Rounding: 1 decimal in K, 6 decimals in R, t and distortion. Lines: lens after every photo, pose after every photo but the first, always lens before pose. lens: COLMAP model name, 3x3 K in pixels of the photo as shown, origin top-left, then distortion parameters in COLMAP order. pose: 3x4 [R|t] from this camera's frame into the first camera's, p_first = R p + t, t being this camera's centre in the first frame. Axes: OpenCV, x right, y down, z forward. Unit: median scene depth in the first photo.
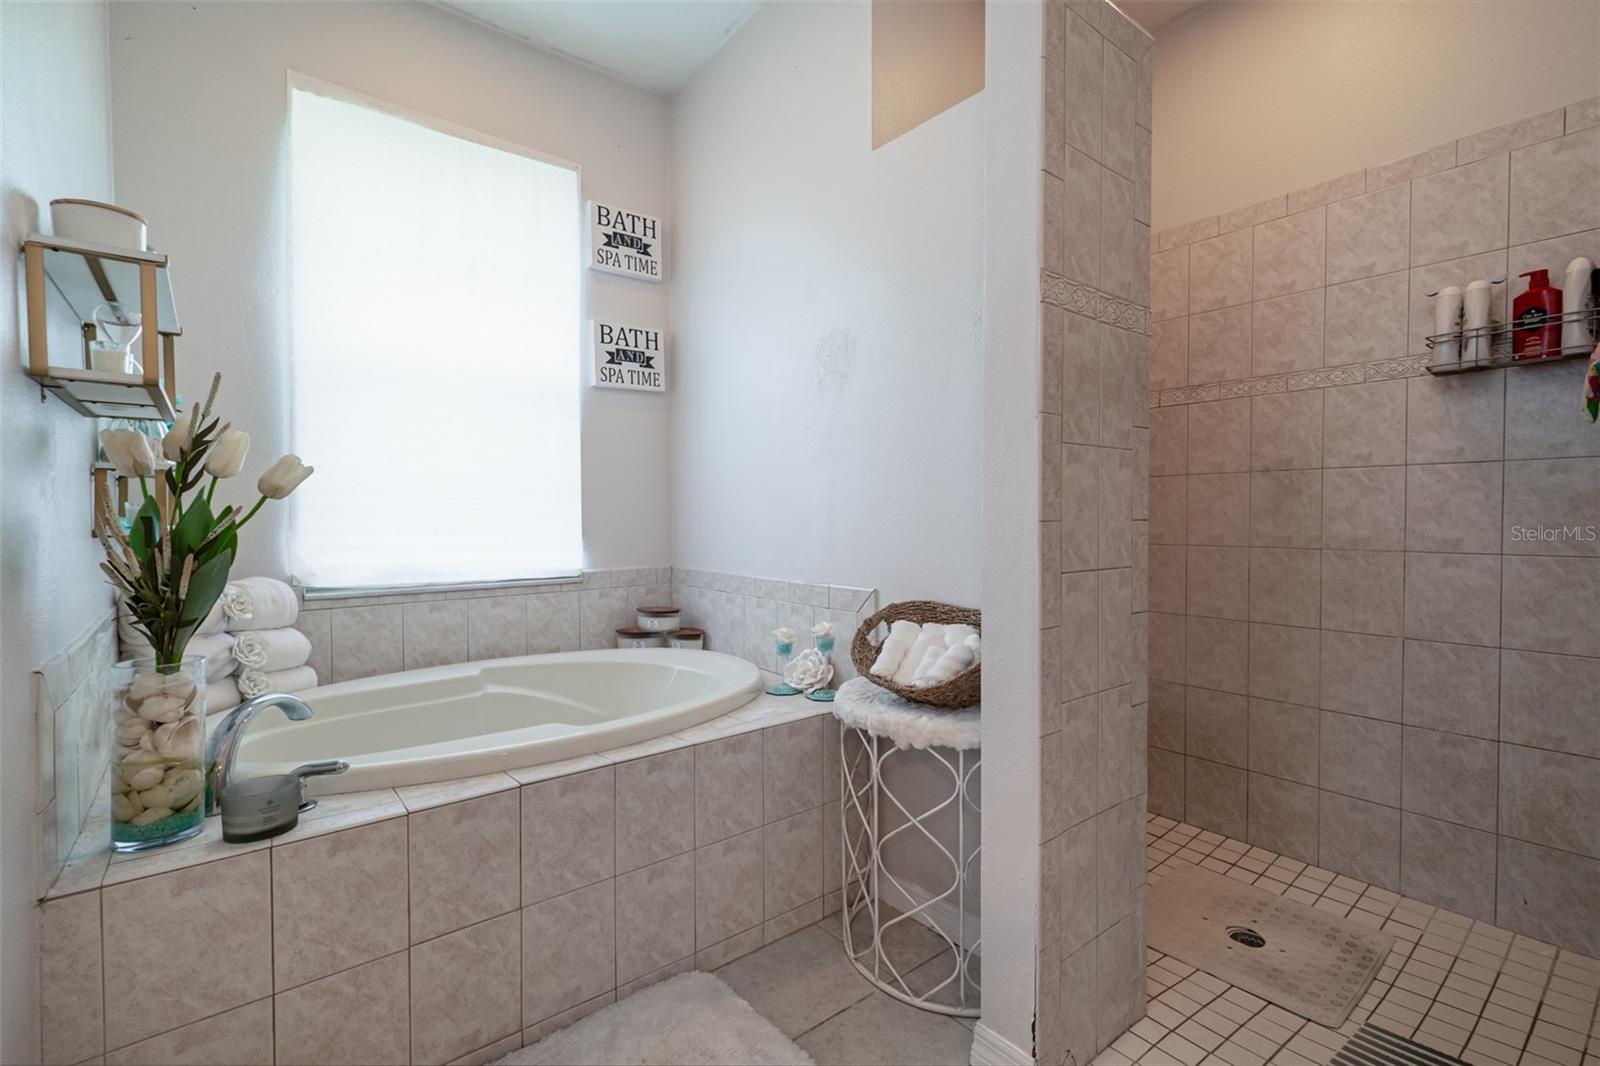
lens RADIAL K [[722.6, 0, 803.0], [0, 722.6, 532.9], [0, 0, 1]] dist [0.004576, 0.000533]
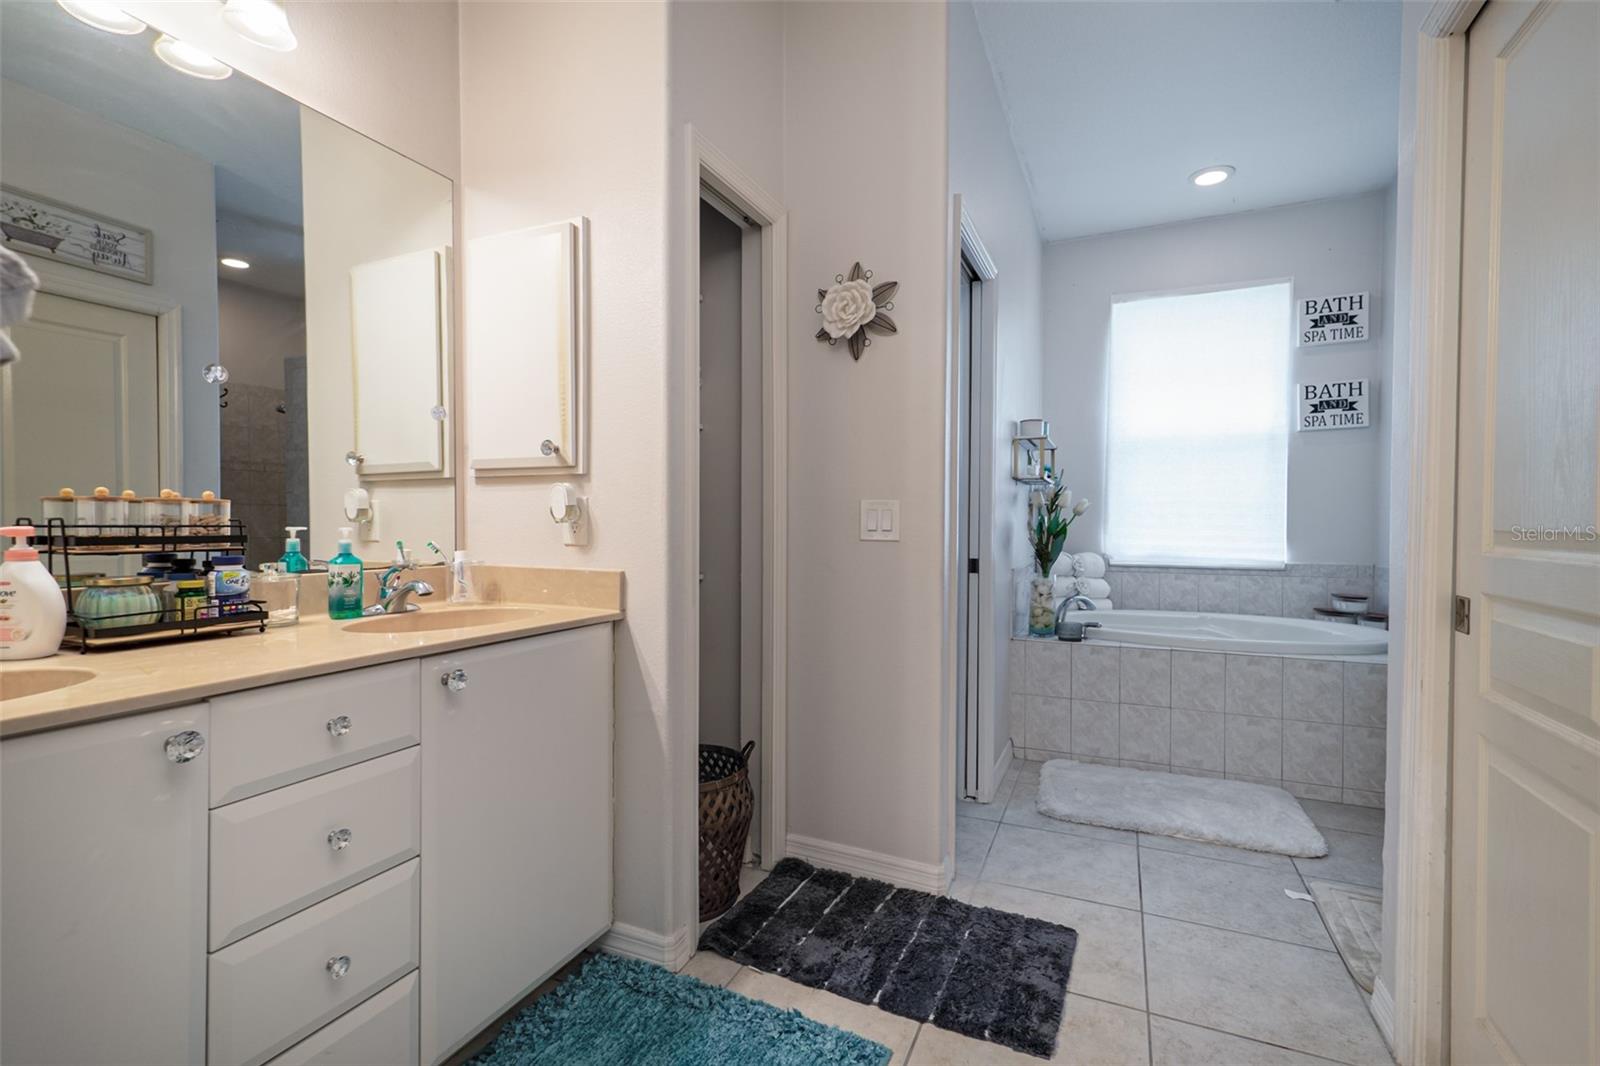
lens RADIAL K [[722.6, 0, 807.7], [0, 722.6, 535.6], [0, 0, 1]] dist [0.004576, 0.000533]
pose [[0.469568, 0.022988, -0.882597, 0.635845], [-0.028275, 0.999540, 0.010990, 0.013168], [0.882443, 0.019795, 0.470002, -0.619802]]
